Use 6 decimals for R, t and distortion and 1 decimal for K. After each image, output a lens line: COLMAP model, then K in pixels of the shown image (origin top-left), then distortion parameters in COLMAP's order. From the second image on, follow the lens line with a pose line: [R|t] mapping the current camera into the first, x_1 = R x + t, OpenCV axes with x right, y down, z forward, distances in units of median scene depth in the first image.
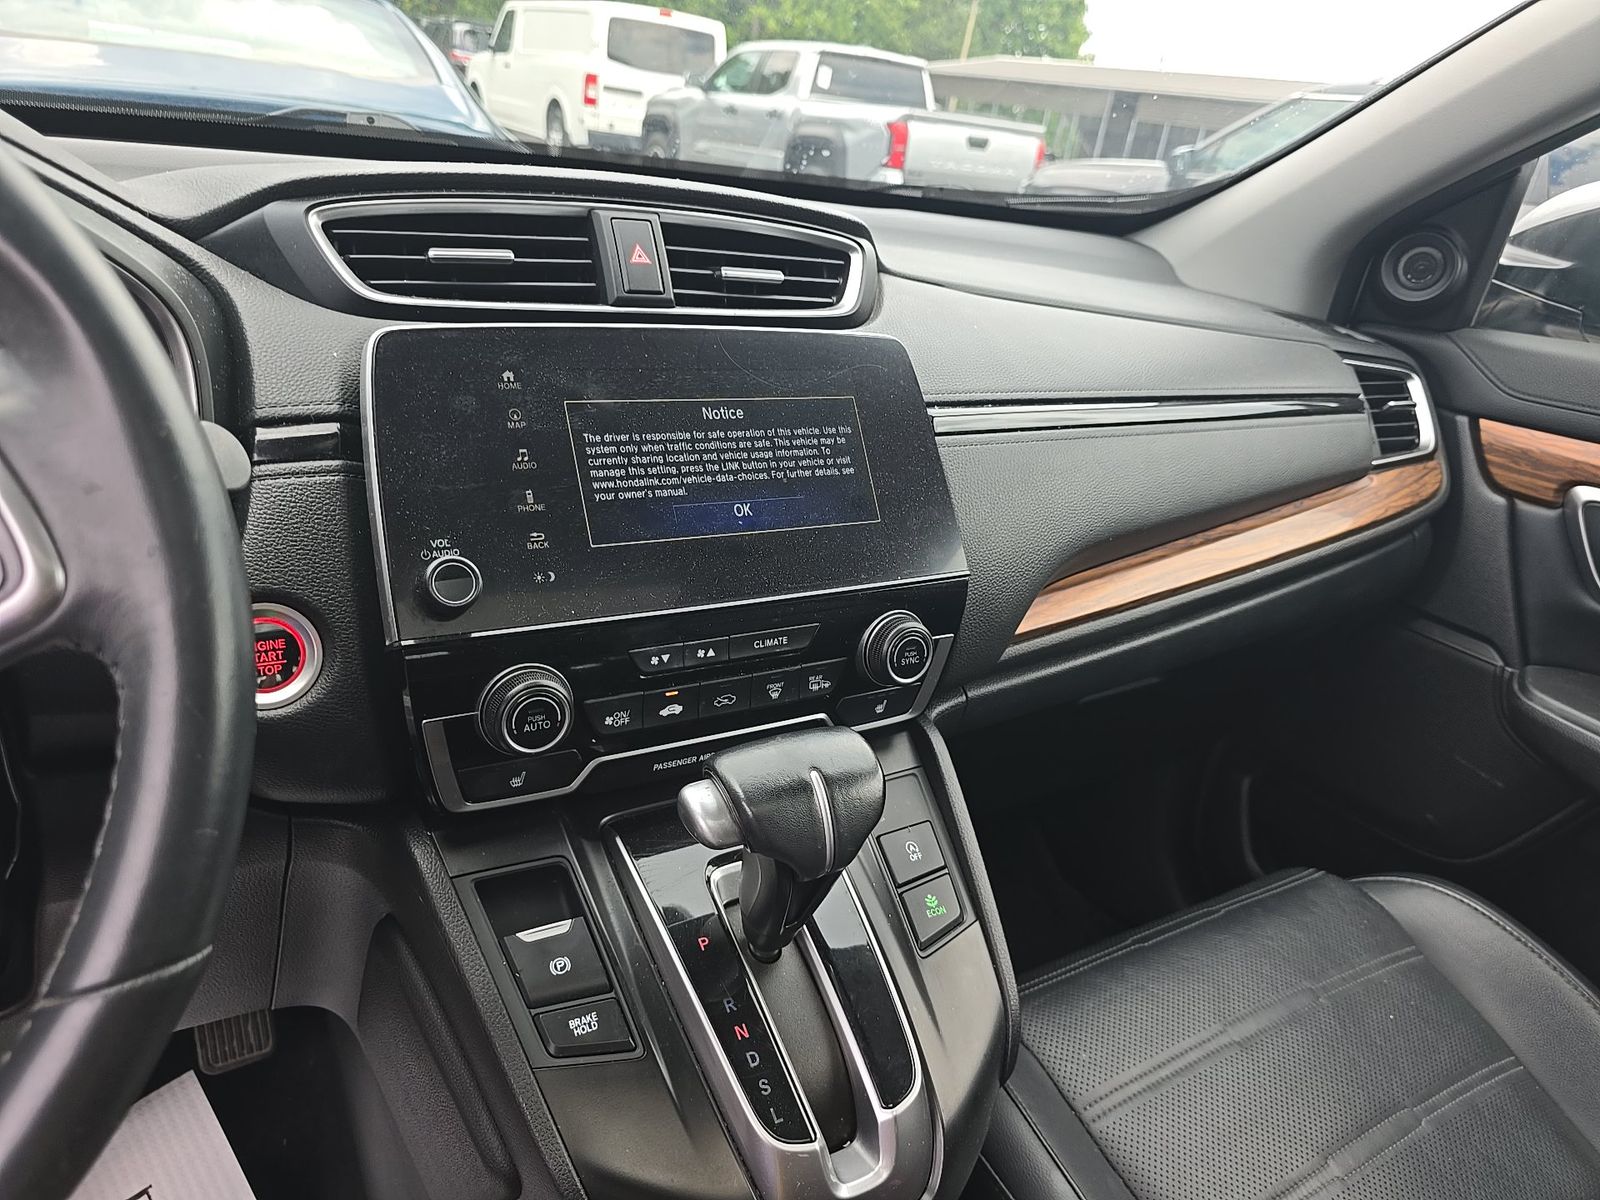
lens RADIAL K [[1092.3, 0, 799.4], [0, 1092.3, 586.9], [0, 0, 1]] dist [-0.008195, -0.005515]
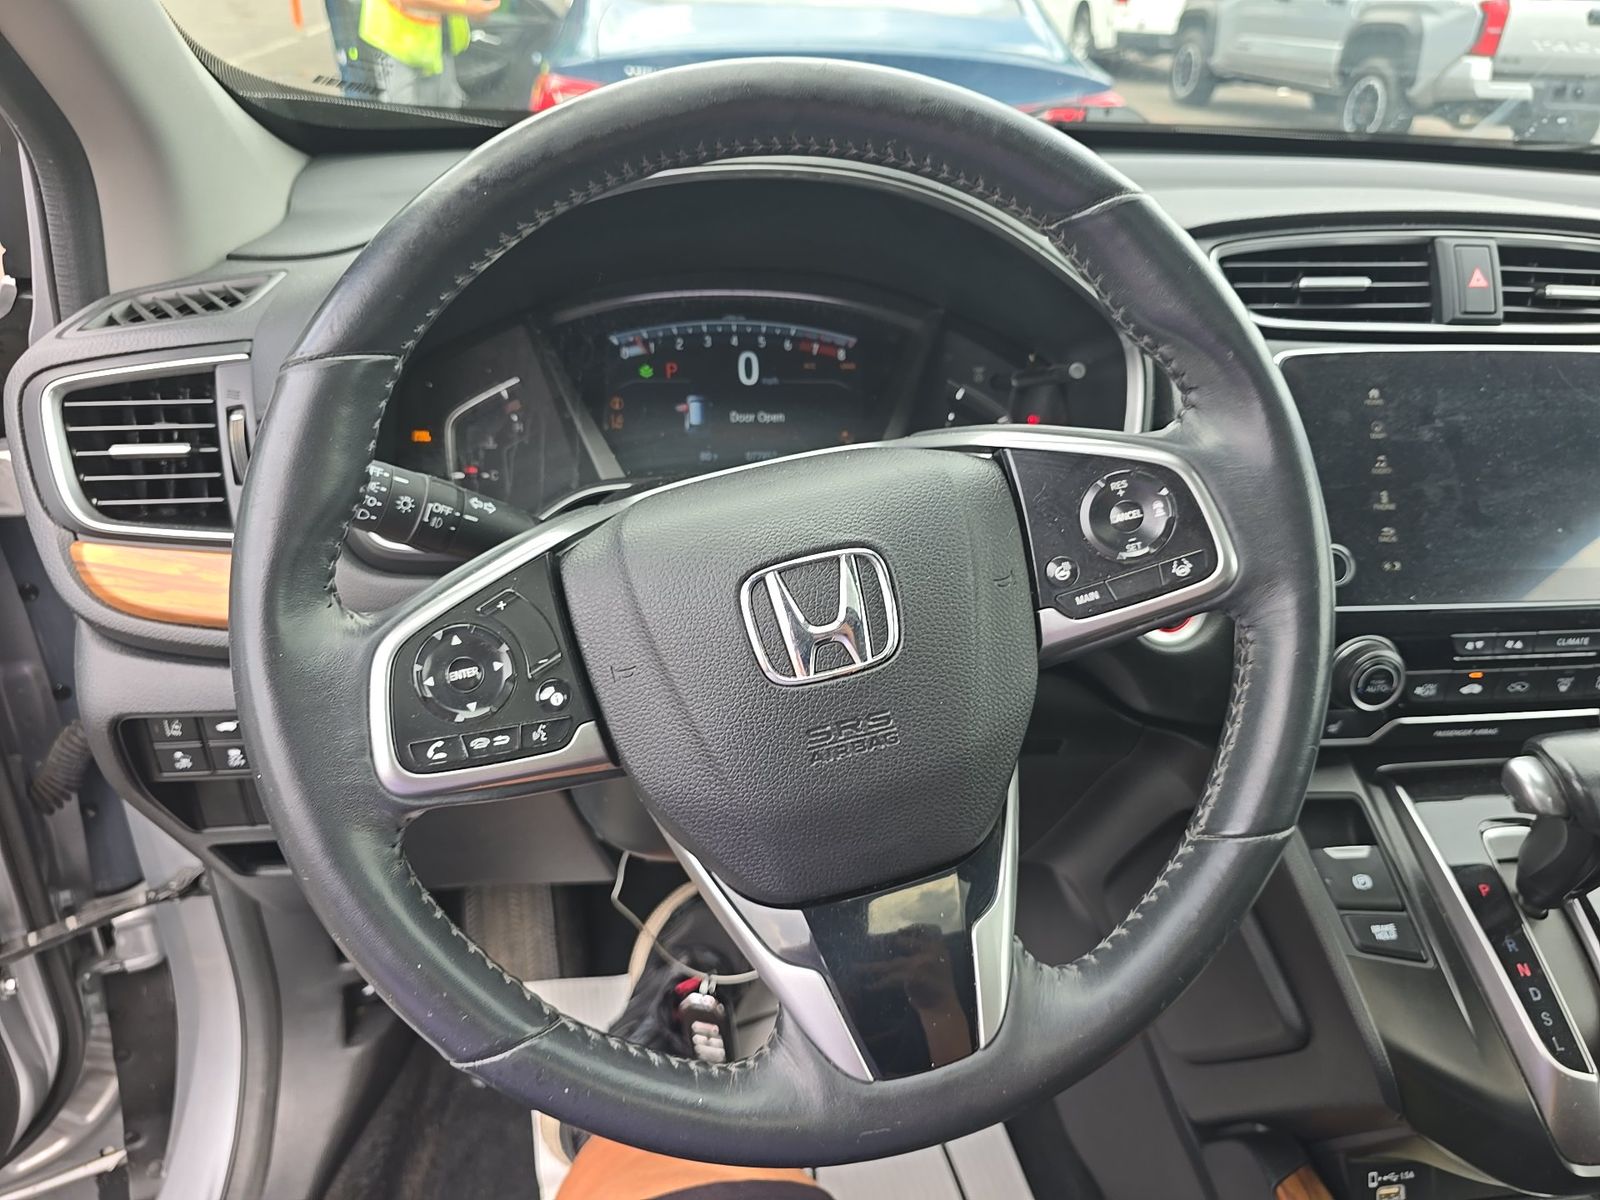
lens RADIAL K [[1105.3, 0, 800.0], [0, 1105.3, 600.0], [0, 0, 1]] dist [-0.004484, -0.007601]
pose [[0.913886, 0.125889, -0.385960, -0.345293], [-0.093742, 0.990451, 0.101092, -0.032870], [0.395001, -0.056206, 0.916960, -0.361213]]
